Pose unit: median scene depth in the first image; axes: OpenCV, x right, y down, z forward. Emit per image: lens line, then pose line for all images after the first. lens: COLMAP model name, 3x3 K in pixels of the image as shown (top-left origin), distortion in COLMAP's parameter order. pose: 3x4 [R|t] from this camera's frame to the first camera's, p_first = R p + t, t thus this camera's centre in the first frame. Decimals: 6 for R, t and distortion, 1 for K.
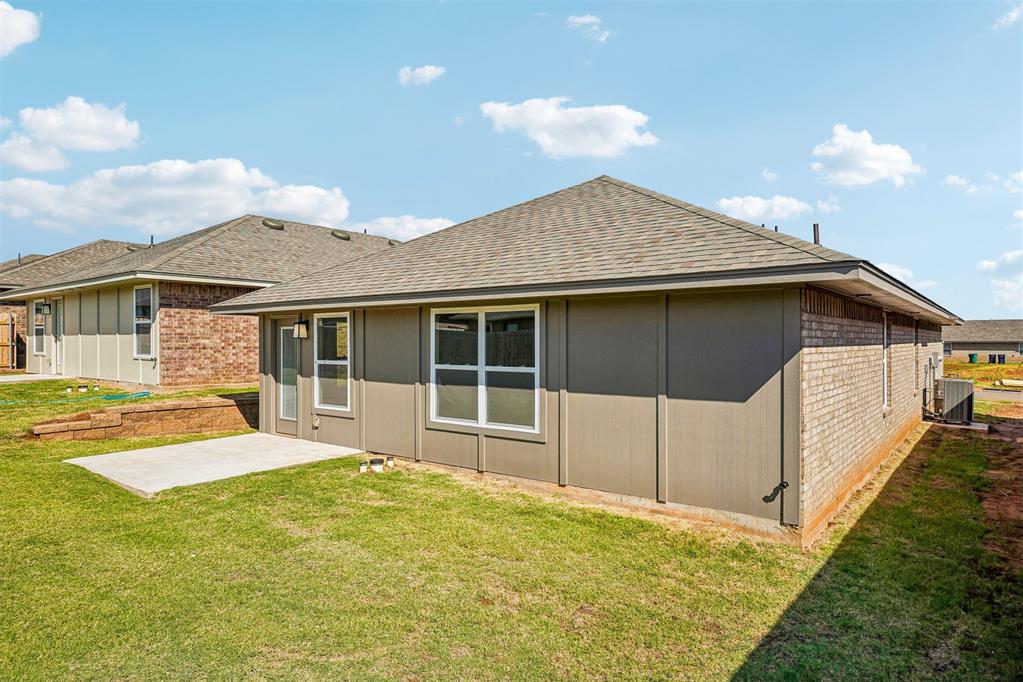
lens RADIAL K [[616.3, 0, 511.9], [0, 616.3, 342.2], [0, 0, 1]] dist [-0.002695, 0.000661]
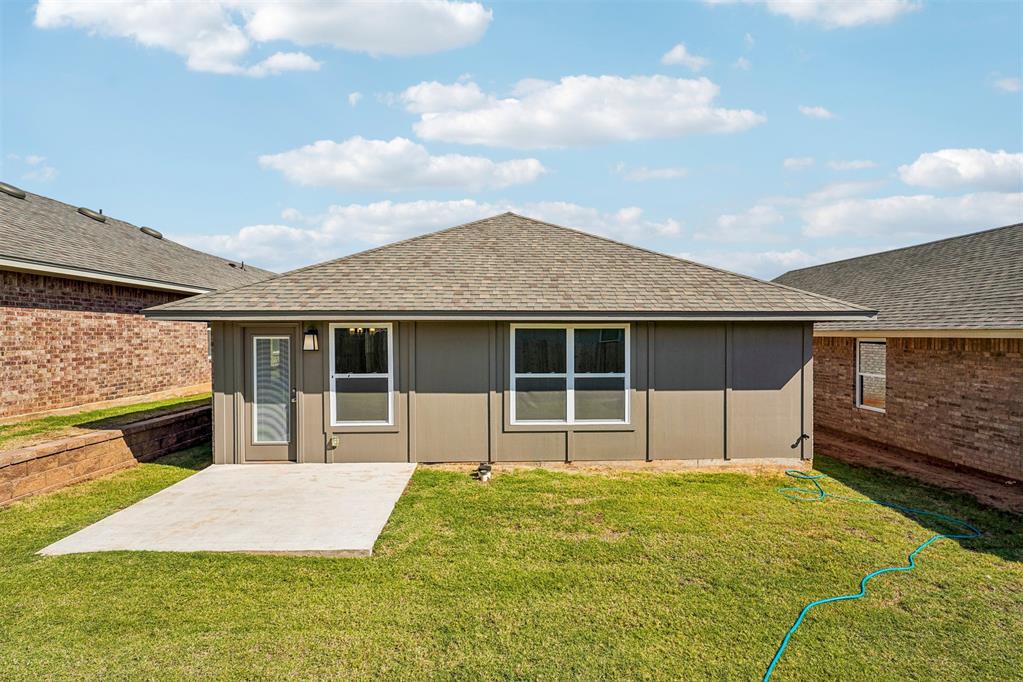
lens RADIAL K [[509.4, 0, 511.7], [0, 509.4, 341.8], [0, 0, 1]] dist [-0.003432, -0.000144]
pose [[0.758916, -0.005970, 0.651161, -0.720011], [0.001414, 0.999971, 0.007520, -0.028175], [-0.651187, -0.004786, 0.758903, 0.300057]]
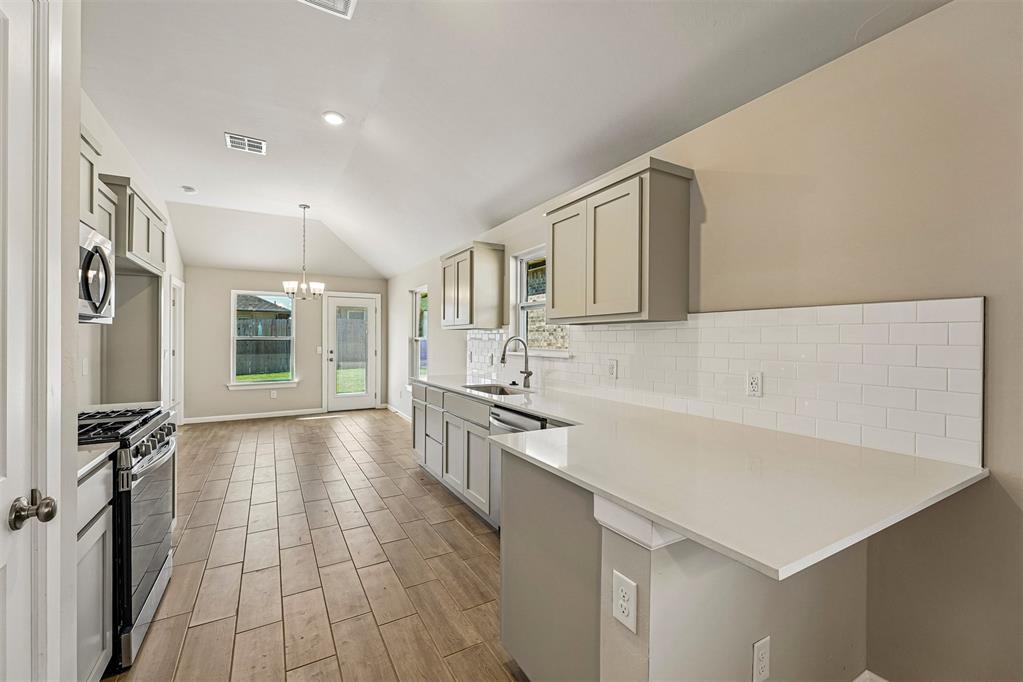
lens RADIAL K [[425.5, 0, 511.3], [0, 425.5, 338.7], [0, 0, 1]] dist [0.000808, 0.000168]
pose [[-0.378727, 0.003597, -0.925501, 0.261287], [-0.001928, 0.999987, 0.004675, 0.031345], [0.925506, 0.003555, -0.378716, 1.921402]]
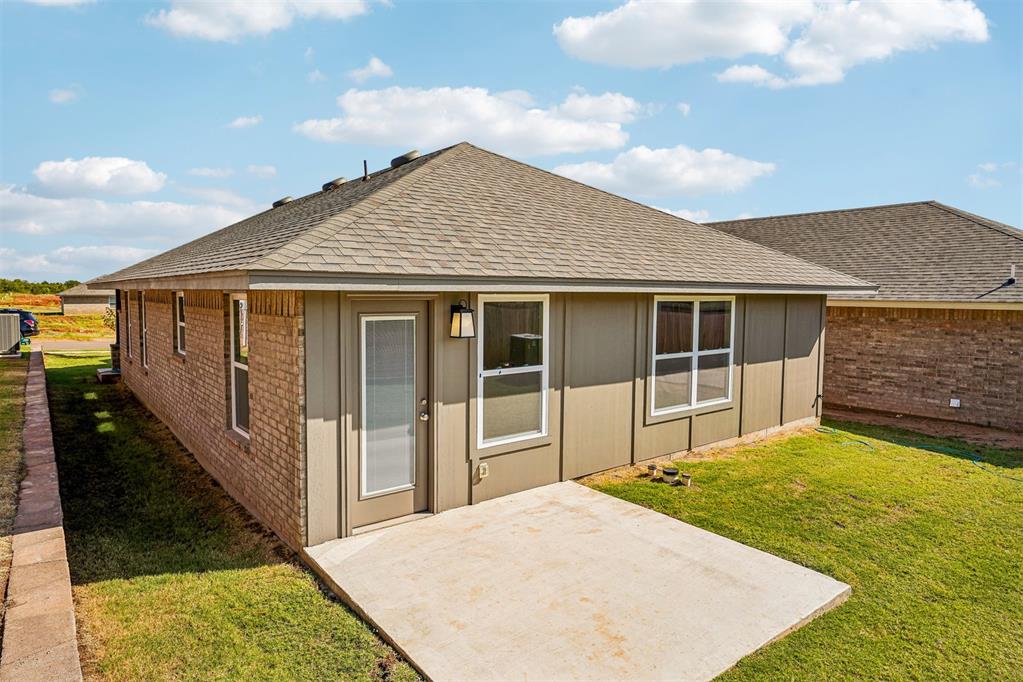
lens RADIAL K [[593.8, 0, 506.9], [0, 593.8, 341.0], [0, 0, 1]] dist [-0.010485, 0.000570]
pose [[0.242247, -0.072825, 0.967478, -1.036090], [-0.000608, 0.997167, 0.075212, -0.052653], [-0.970214, -0.018808, 0.241516, 0.987922]]
